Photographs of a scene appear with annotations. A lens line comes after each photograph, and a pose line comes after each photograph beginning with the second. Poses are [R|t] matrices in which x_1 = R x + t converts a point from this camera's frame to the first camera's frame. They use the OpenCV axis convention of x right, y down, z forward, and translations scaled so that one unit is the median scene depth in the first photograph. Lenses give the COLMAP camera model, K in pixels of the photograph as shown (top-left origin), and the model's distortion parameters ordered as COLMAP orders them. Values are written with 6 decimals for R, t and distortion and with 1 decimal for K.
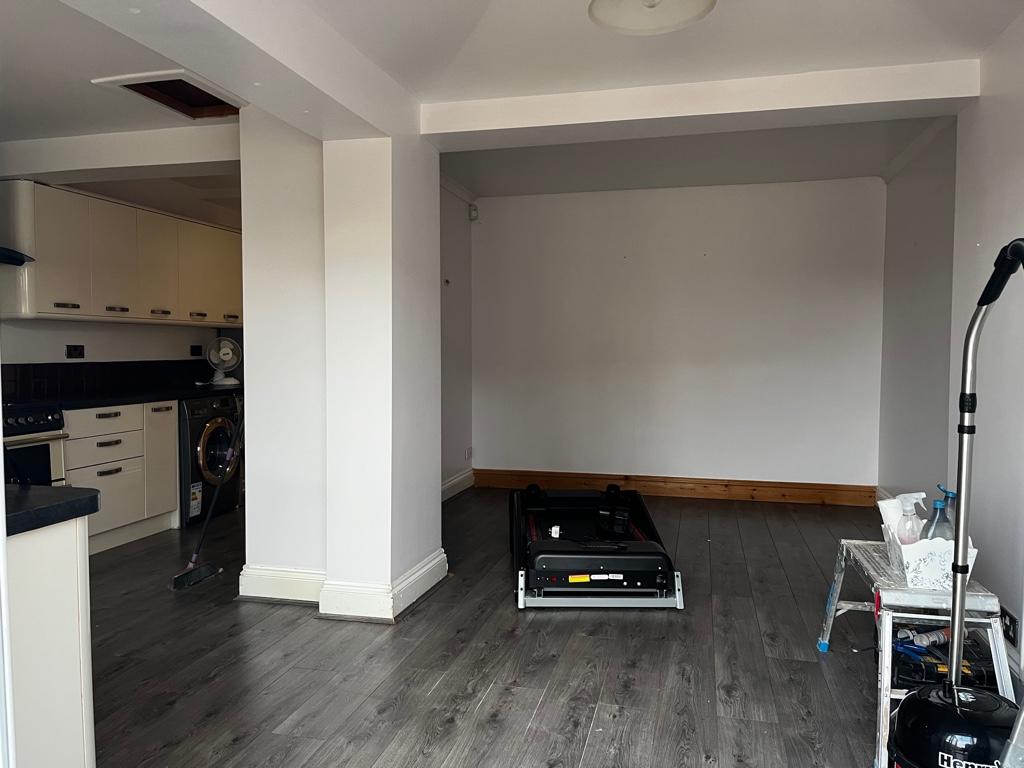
lens RADIAL K [[769.7, 0, 522.4], [0, 769.7, 381.8], [0, 0, 1]] dist [0.039259, -0.039908]
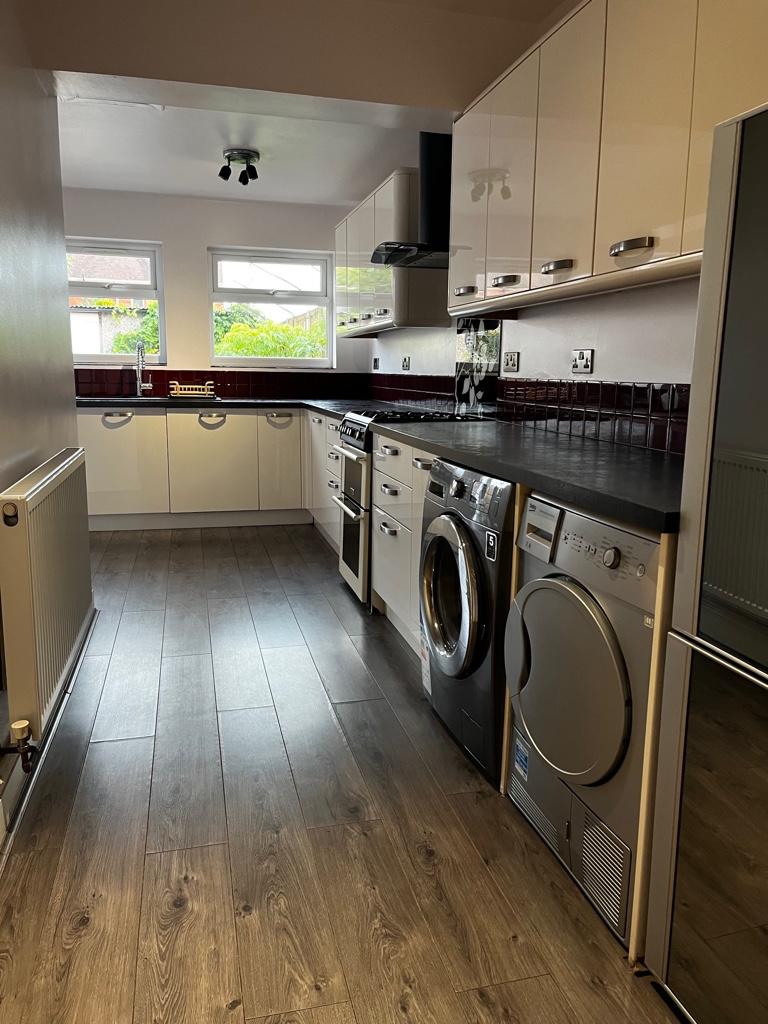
lens RADIAL K [[769.7, 0, 384.2], [0, 769.7, 507.7], [0, 0, 1]] dist [0.039259, -0.039908]
pose [[-0.889280, 0.069333, -0.452077, -0.209577], [-0.035873, 0.974824, 0.220070, -0.061376], [0.455953, 0.211921, -0.864405, 1.621932]]
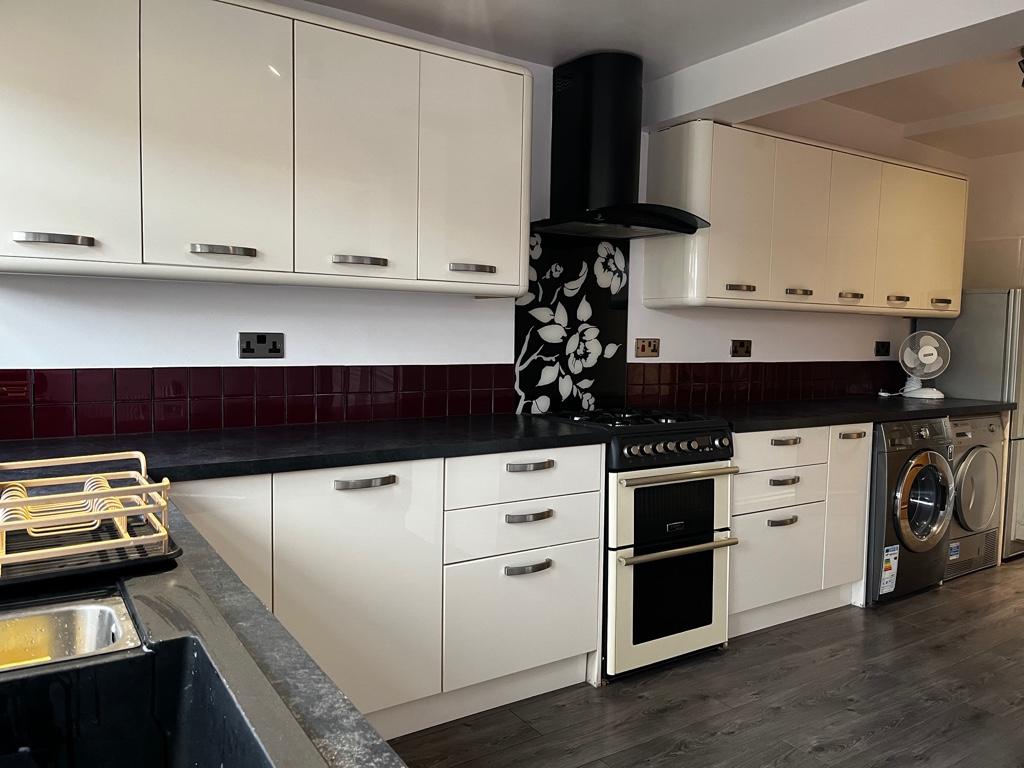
lens RADIAL K [[769.7, 0, 513.4], [0, 769.7, 384.7], [0, 0, 1]] dist [0.039259, -0.039908]
pose [[0.722635, 0.061087, -0.688526, -0.233372], [-0.049717, 0.998101, 0.036373, -0.021887], [0.689440, 0.007947, 0.724299, 0.321510]]
